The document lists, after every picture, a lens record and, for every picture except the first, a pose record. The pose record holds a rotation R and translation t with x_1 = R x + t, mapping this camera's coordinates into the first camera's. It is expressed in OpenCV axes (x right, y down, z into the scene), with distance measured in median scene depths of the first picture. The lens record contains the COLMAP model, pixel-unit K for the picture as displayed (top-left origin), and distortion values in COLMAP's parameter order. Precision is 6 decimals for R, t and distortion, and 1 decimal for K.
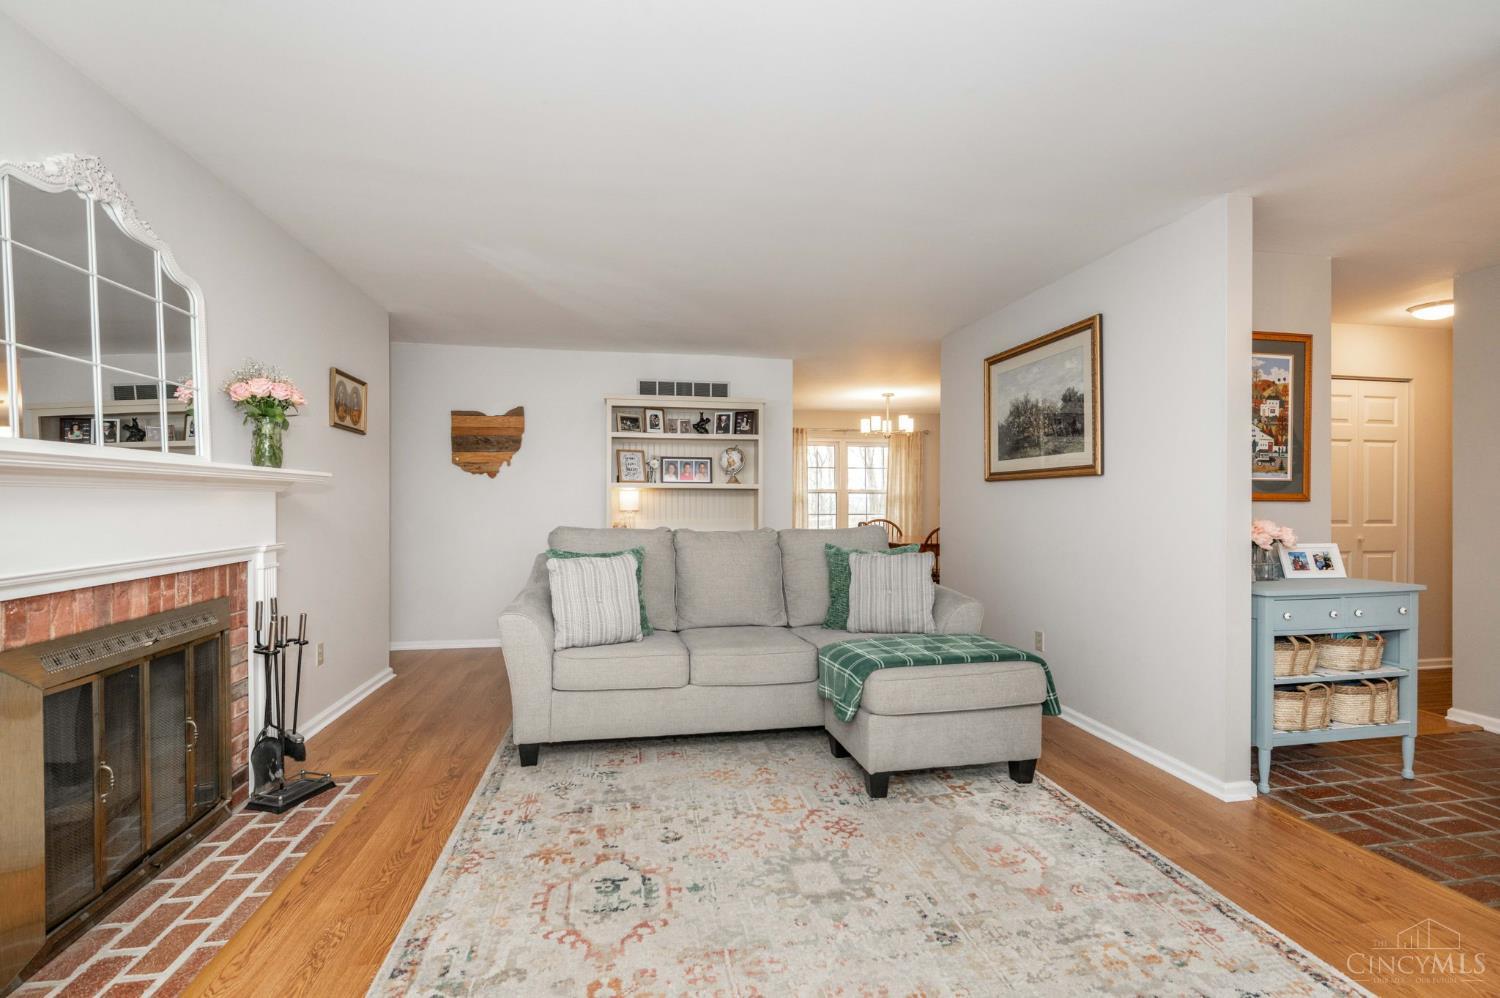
lens RADIAL K [[655.6, 0, 745.6], [0, 655.6, 500.3], [0, 0, 1]] dist [-0.002162, 0.000012]
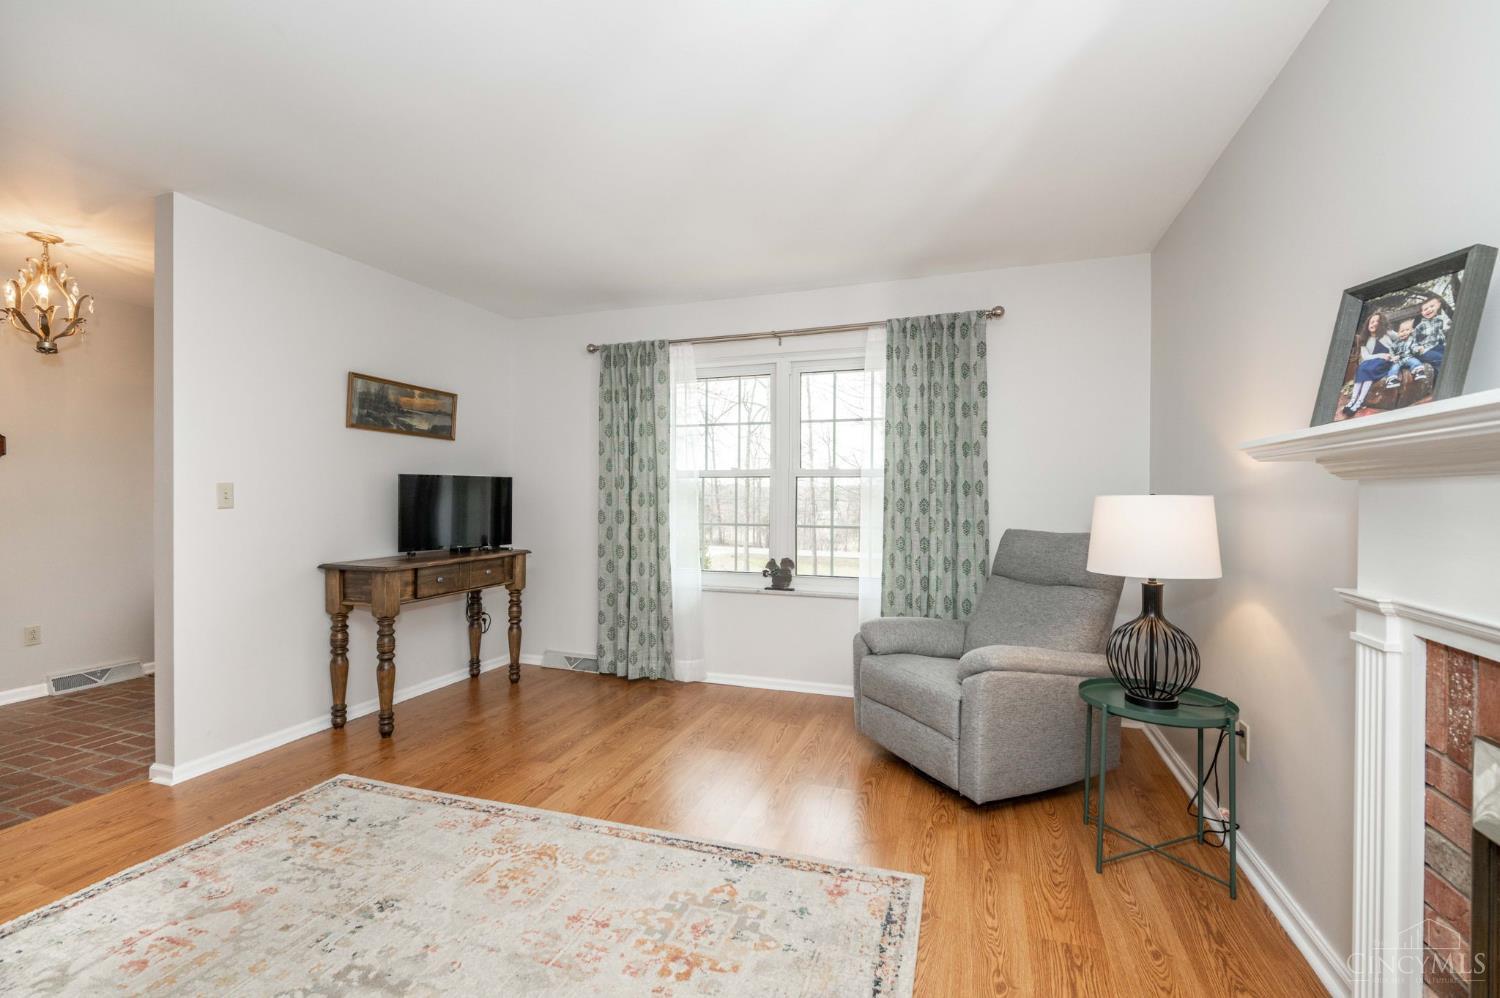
lens RADIAL K [[655.6, 0, 745.6], [0, 655.6, 500.3], [0, 0, 1]] dist [-0.002162, 0.000012]
pose [[-0.868447, -0.008570, 0.495708, -0.382927], [-0.003740, 0.999935, 0.010734, -0.000131], [-0.495768, 0.007468, -0.868423, 0.864216]]
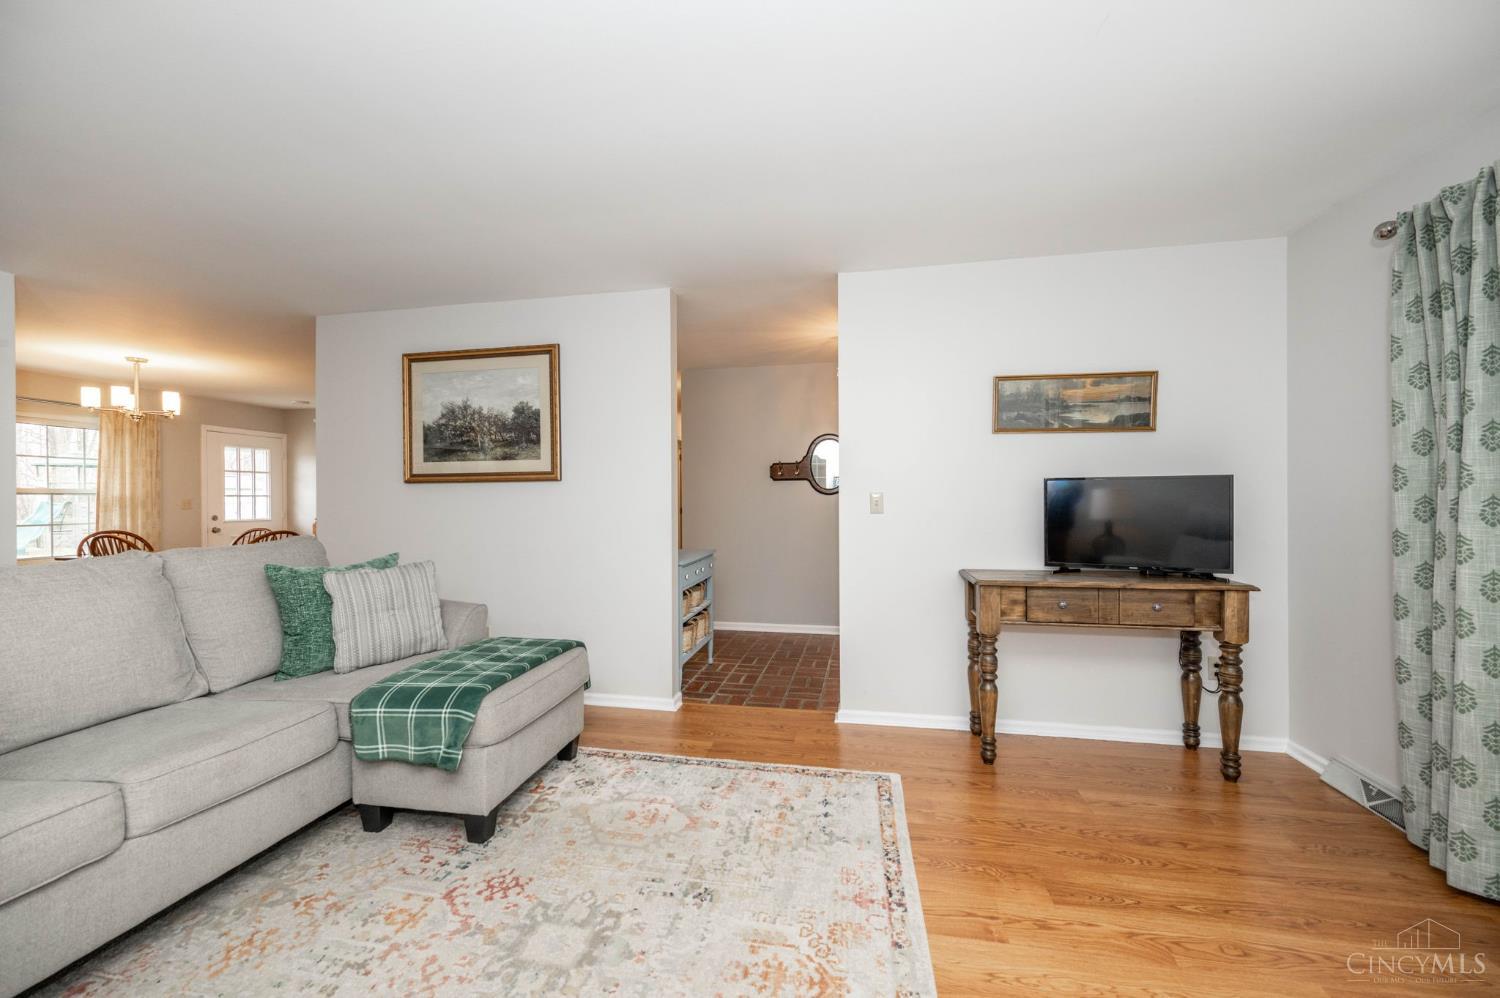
lens RADIAL K [[586.6, 0, 743.4], [0, 586.6, 499.3], [0, 0, 1]] dist [-0.001119, 0.000149]
pose [[0.374598, -0.004657, 0.927176, -0.314419], [0.007704, 0.999968, 0.001910, -0.003998], [-0.927155, 0.006427, 0.374622, 0.297016]]
